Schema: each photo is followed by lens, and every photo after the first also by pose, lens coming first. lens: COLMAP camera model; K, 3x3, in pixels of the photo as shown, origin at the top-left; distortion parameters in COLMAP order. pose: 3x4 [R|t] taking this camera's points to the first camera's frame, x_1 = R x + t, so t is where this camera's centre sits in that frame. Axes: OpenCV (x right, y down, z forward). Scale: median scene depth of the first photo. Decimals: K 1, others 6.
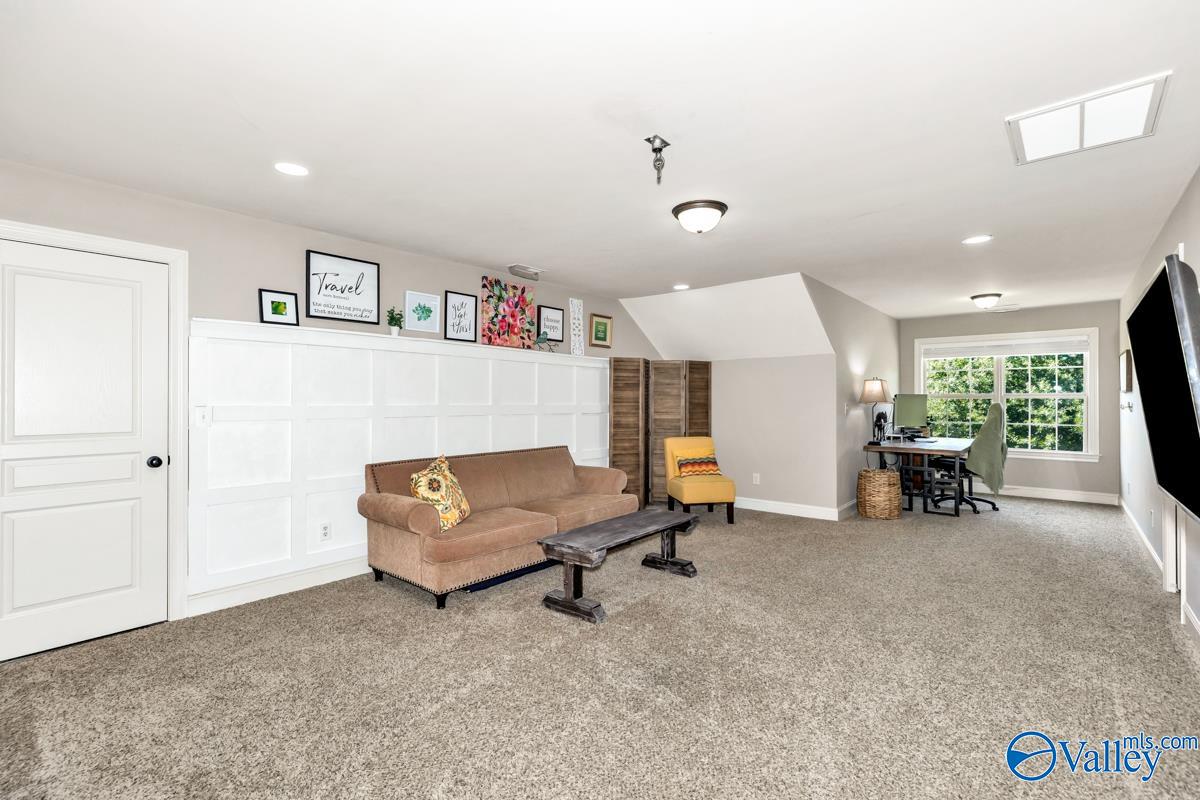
lens RADIAL K [[551.3, 0, 592.3], [0, 551.3, 398.1], [0, 0, 1]] dist [0.003714, 0.001024]
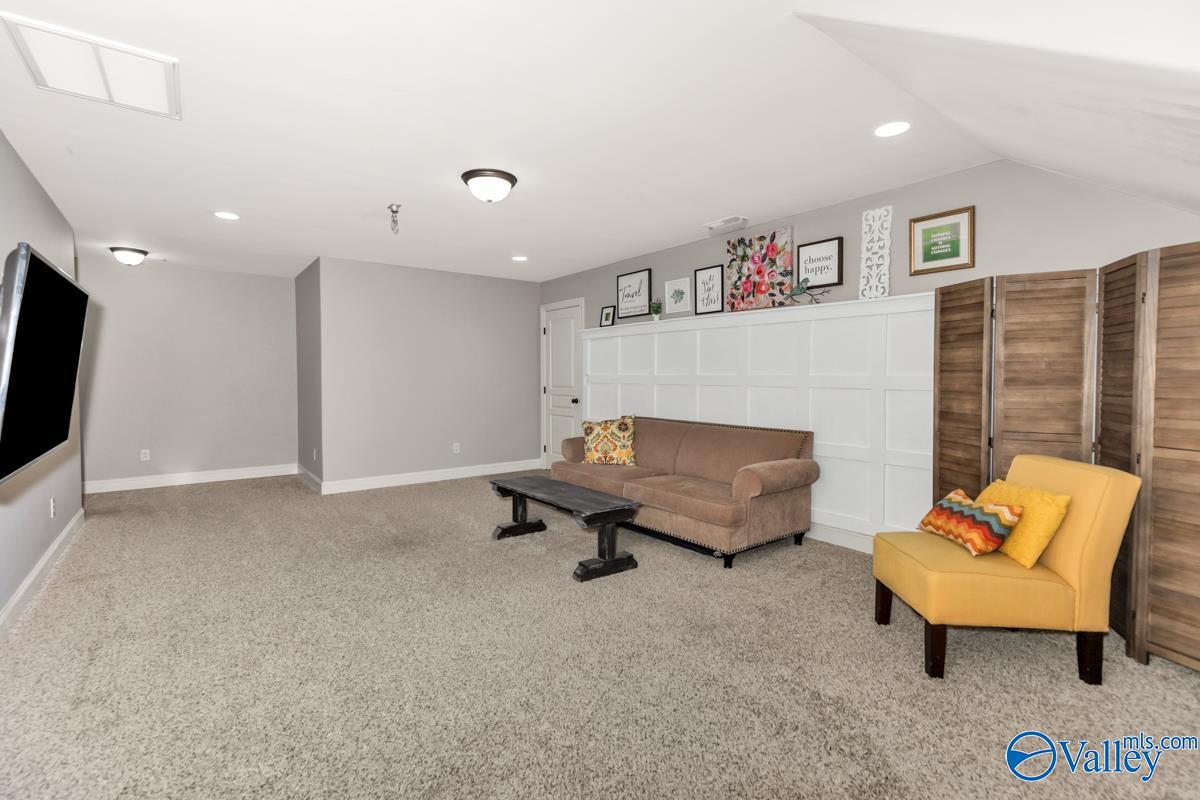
lens RADIAL K [[551.3, 0, 598.5], [0, 551.3, 393.7], [0, 0, 1]] dist [0.003714, 0.001024]
pose [[-0.221911, 0.034929, -0.974441, 0.748240], [0.007787, 0.999390, 0.034050, 0.009597], [0.975036, -0.000032, -0.222048, 0.928515]]
